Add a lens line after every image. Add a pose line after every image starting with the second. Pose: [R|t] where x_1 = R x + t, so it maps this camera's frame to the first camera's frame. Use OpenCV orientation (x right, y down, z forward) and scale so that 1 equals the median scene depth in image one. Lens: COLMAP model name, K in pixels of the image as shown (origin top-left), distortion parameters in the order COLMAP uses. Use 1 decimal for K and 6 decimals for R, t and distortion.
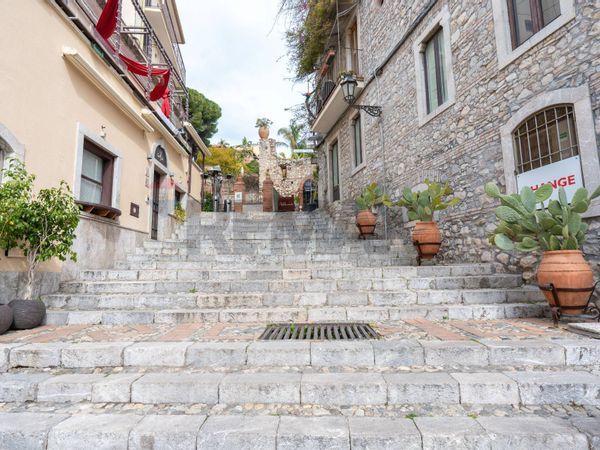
lens RADIAL K [[333.5, 0, 300.0], [0, 333.5, 225.0], [0, 0, 1]] dist [-0.002945, -0.000435]
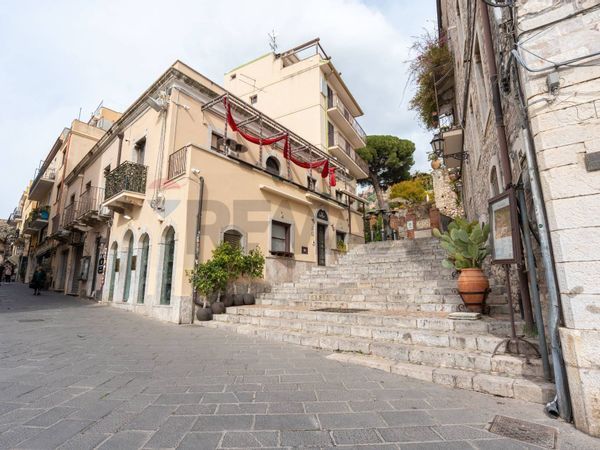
lens RADIAL K [[292.7, 0, 300.0], [0, 292.7, 225.0], [0, 0, 1]] dist [0.000187, 0.000003]
pose [[0.784345, -0.120214, -0.608565, 0.469346], [0.074233, 0.992182, -0.100318, -0.022685], [0.615867, 0.033508, 0.787137, -0.278920]]
